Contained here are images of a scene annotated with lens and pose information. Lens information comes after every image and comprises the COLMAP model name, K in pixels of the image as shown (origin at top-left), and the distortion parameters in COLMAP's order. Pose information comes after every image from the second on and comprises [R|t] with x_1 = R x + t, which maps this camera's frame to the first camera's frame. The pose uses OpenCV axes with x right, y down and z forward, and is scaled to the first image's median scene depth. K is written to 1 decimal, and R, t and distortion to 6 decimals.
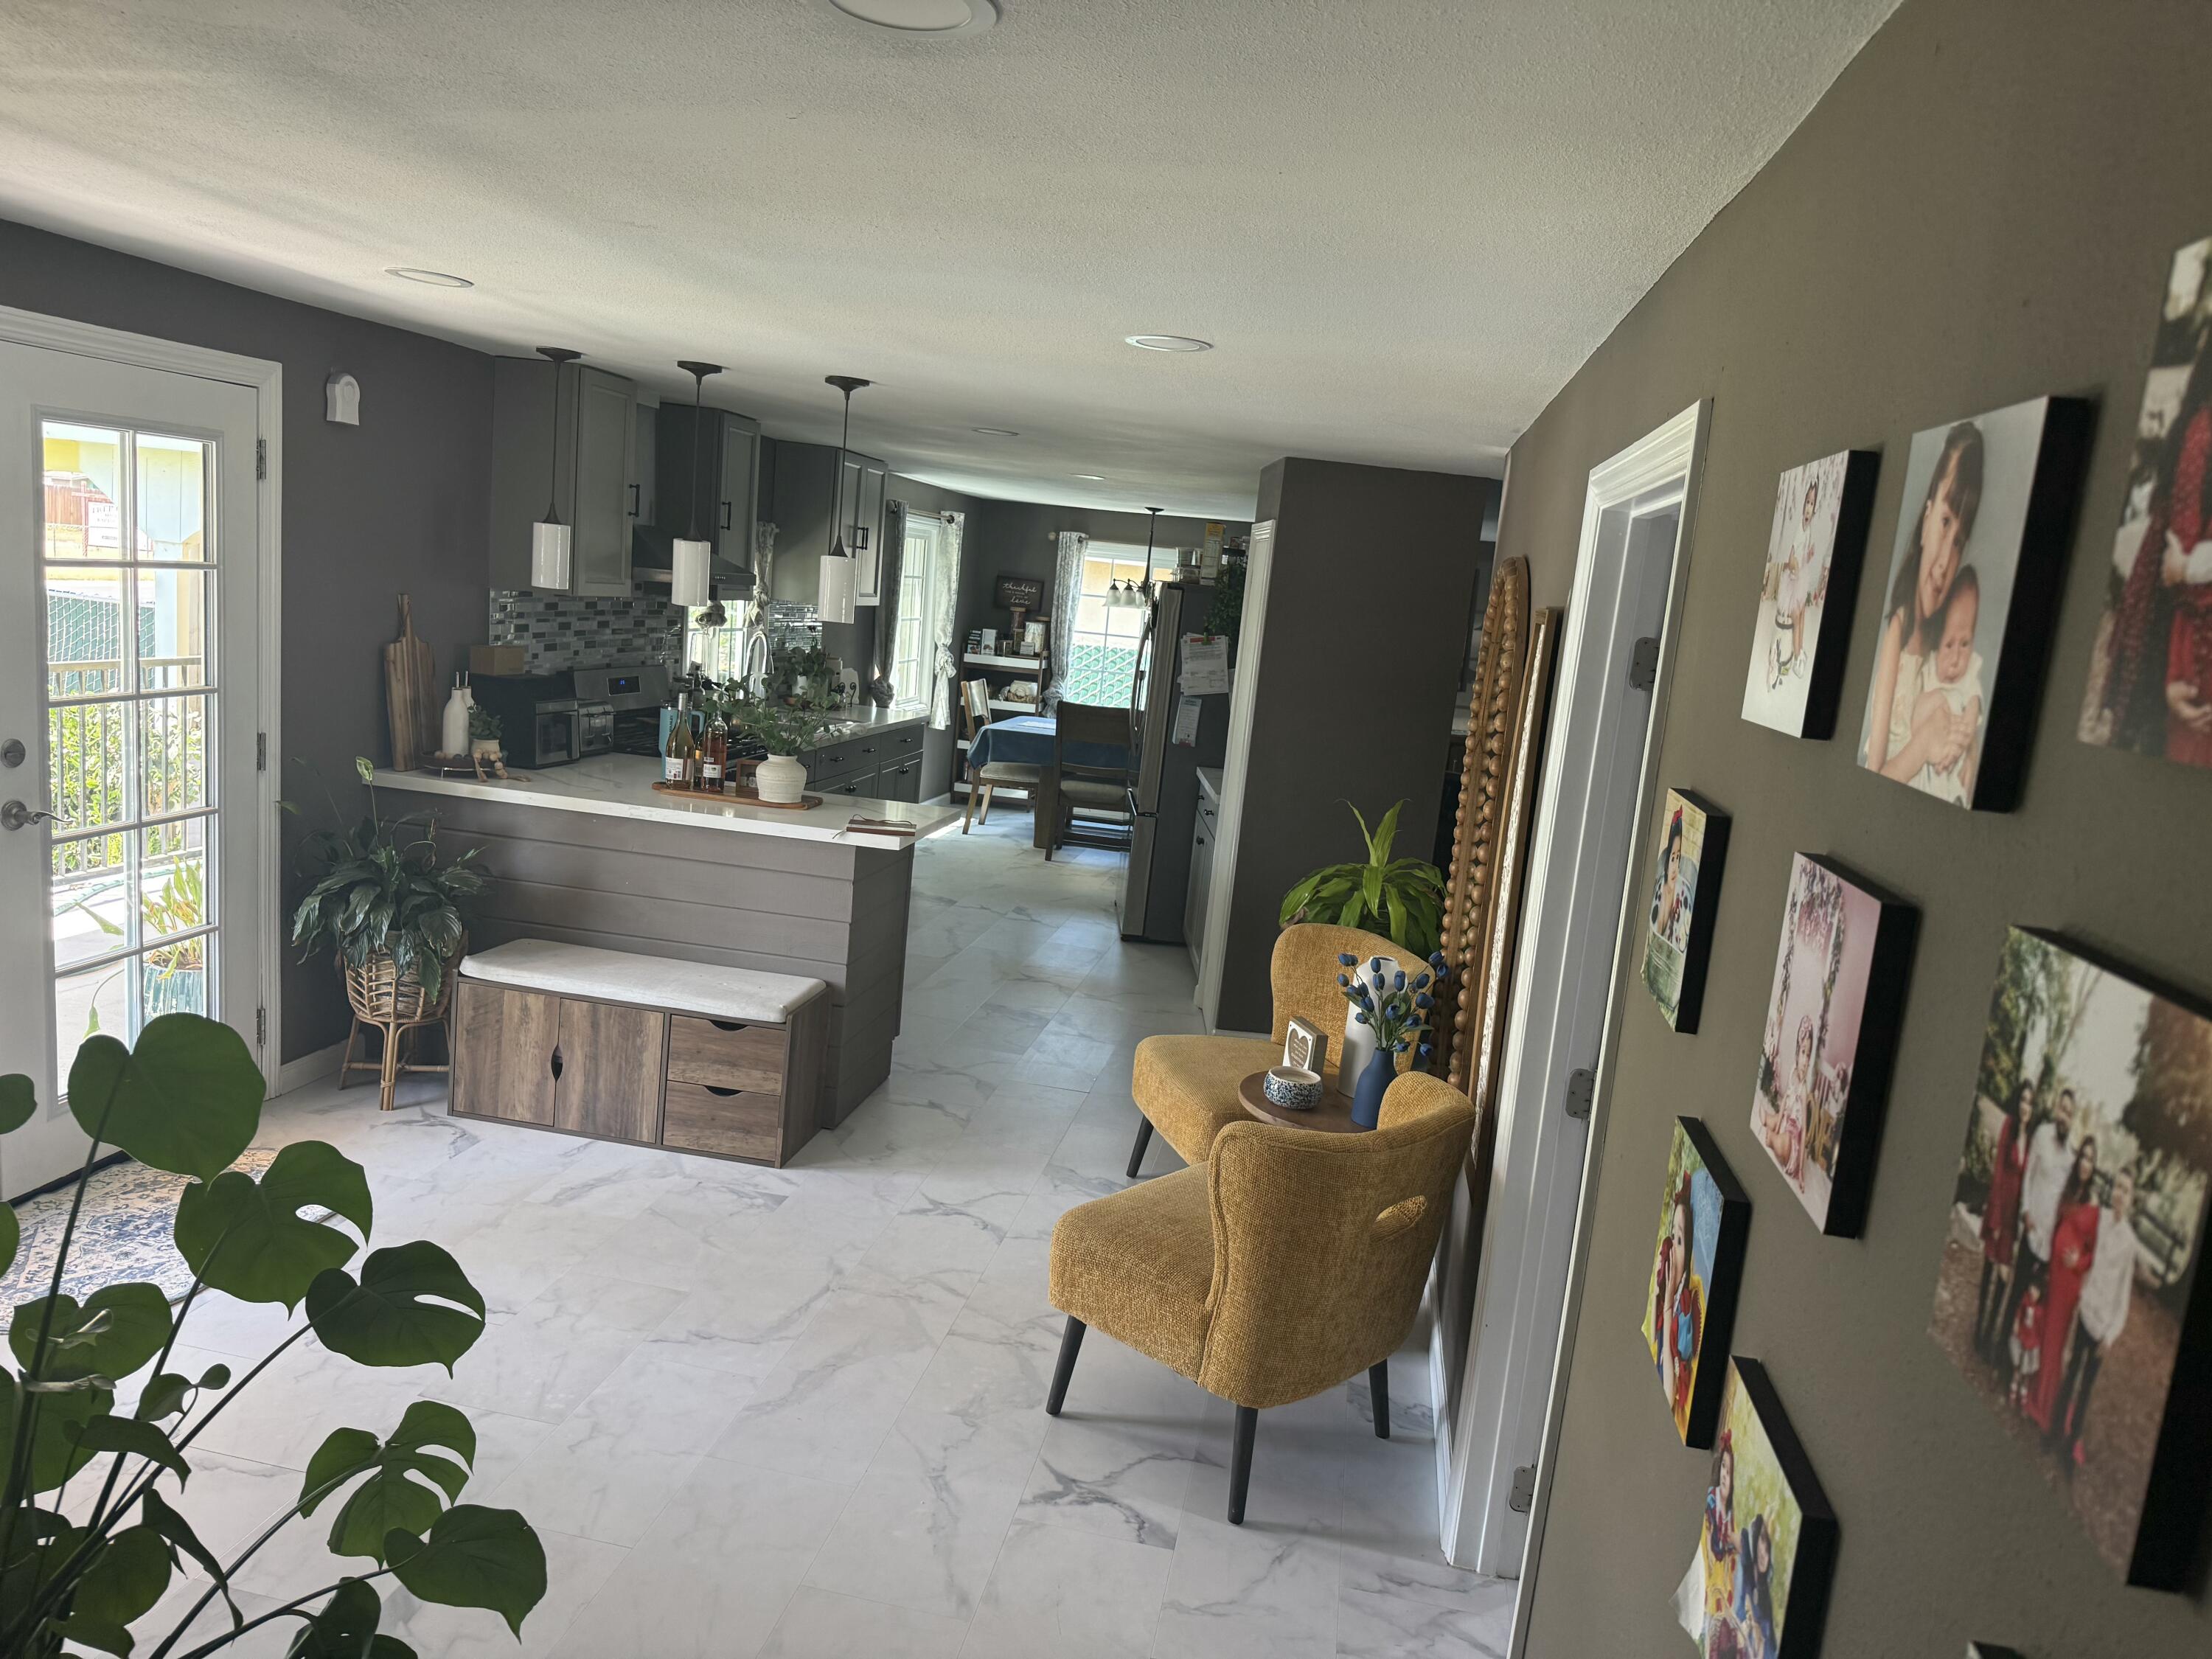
lens RADIAL K [[1563.1, 0, 1121.6], [0, 1563.1, 833.8], [0, 0, 1]] dist [0.067752, -0.081719]
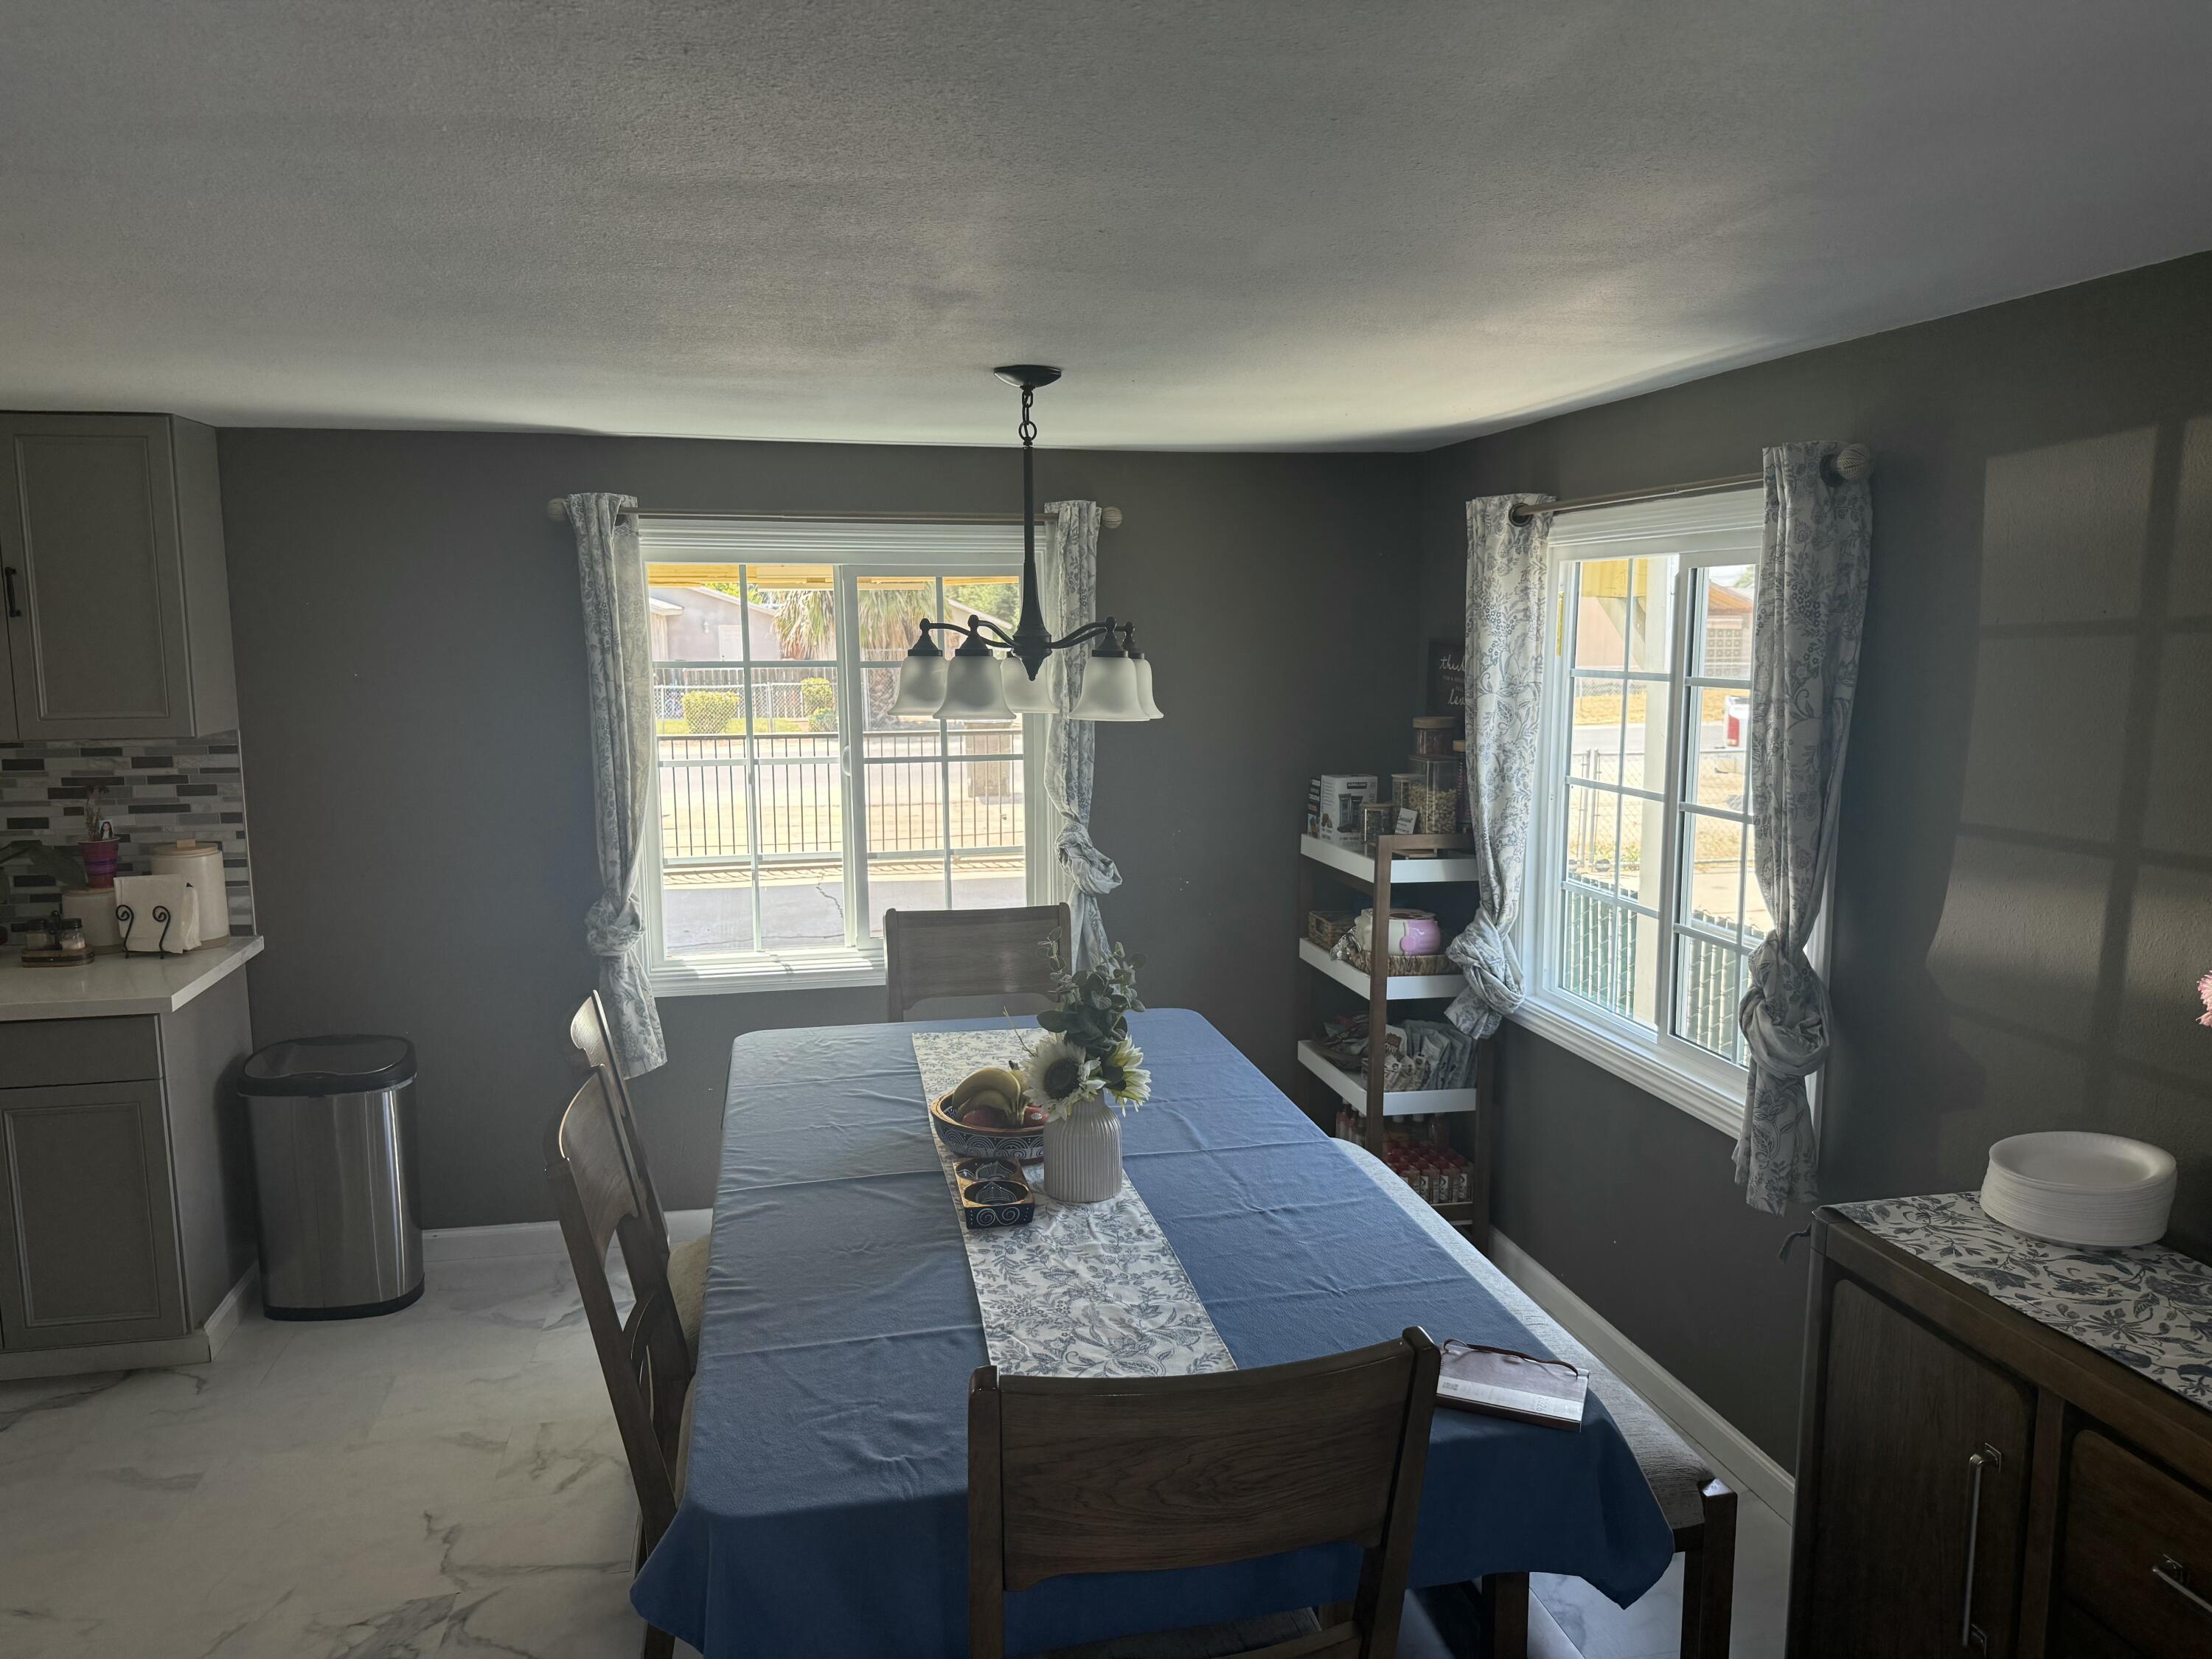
lens RADIAL K [[1563.1, 0, 1103.6], [0, 1563.1, 837.8], [0, 0, 1]] dist [0.067752, -0.081719]
pose [[0.364378, 0.036437, -0.930538, 0.568922], [-0.112835, 0.993600, -0.005277, -0.231654], [0.924390, 0.106920, 0.366157, 1.743925]]
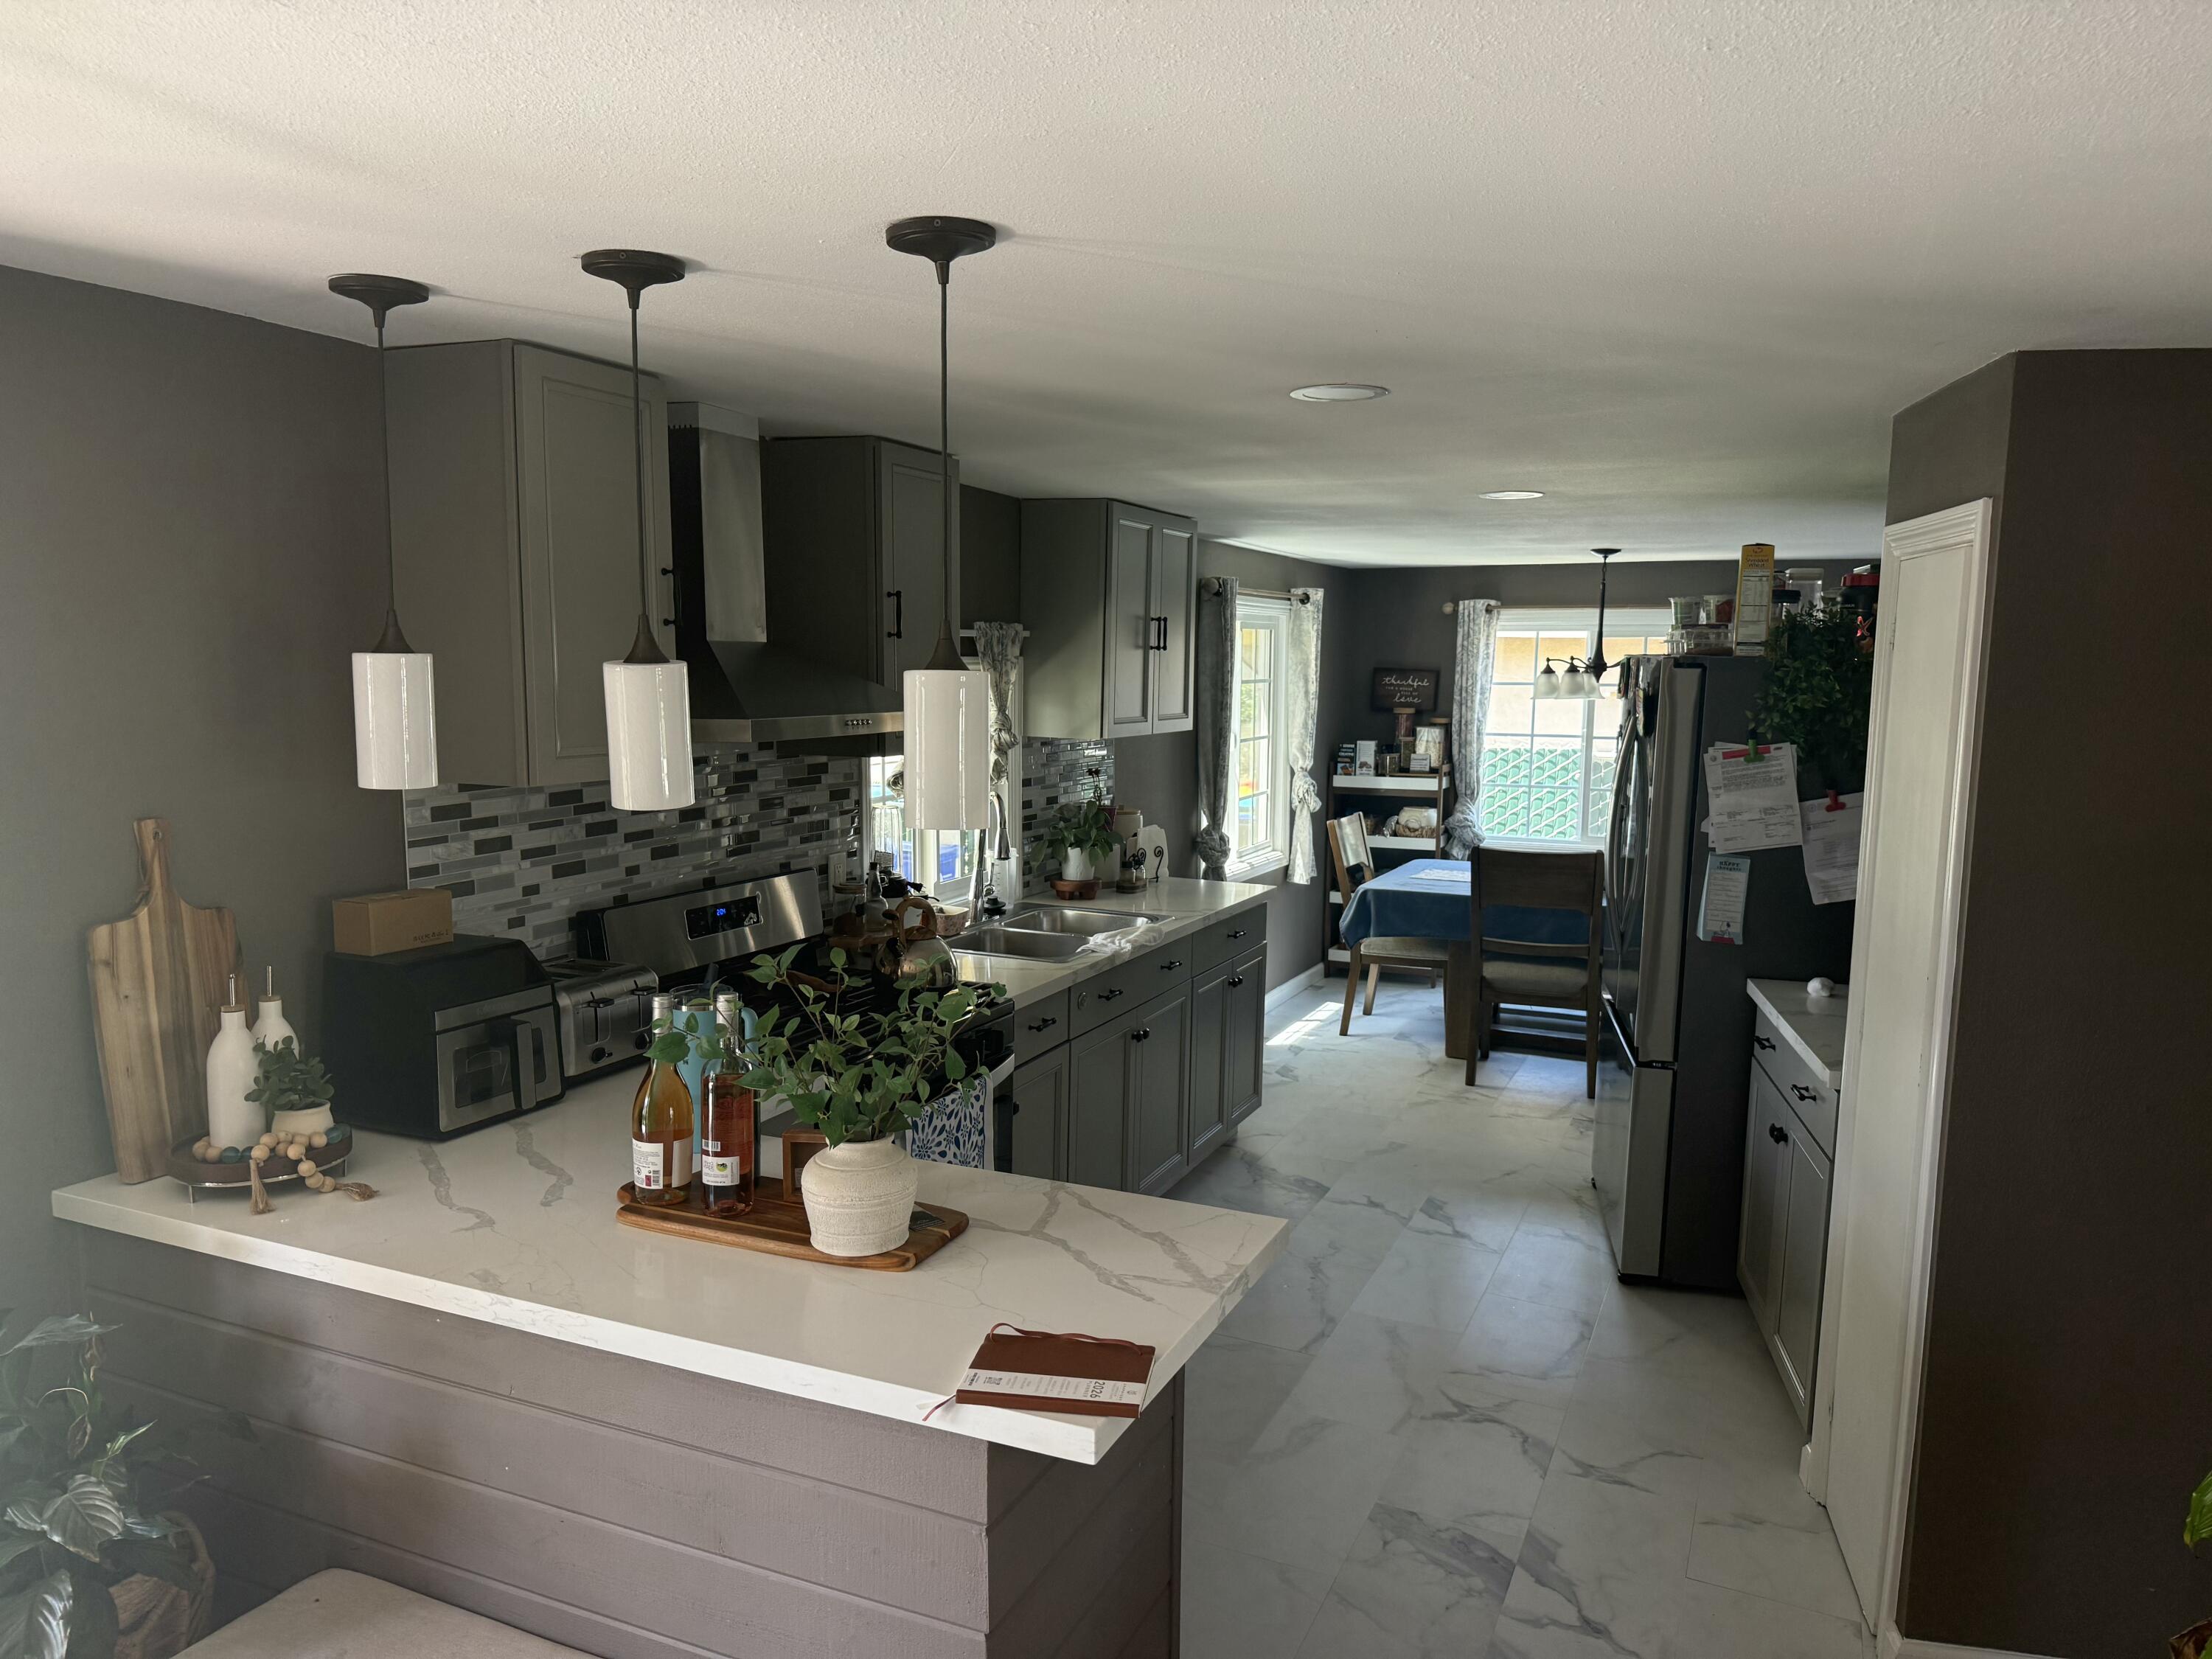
lens RADIAL K [[1563.1, 0, 1059.0], [0, 1563.1, 844.7], [0, 0, 1]] dist [0.067752, -0.081719]
pose [[0.957452, -0.053187, -0.283651, -0.035017], [0.037723, 0.997503, -0.059705, -0.094209], [0.286118, 0.046464, 0.957067, 0.551869]]
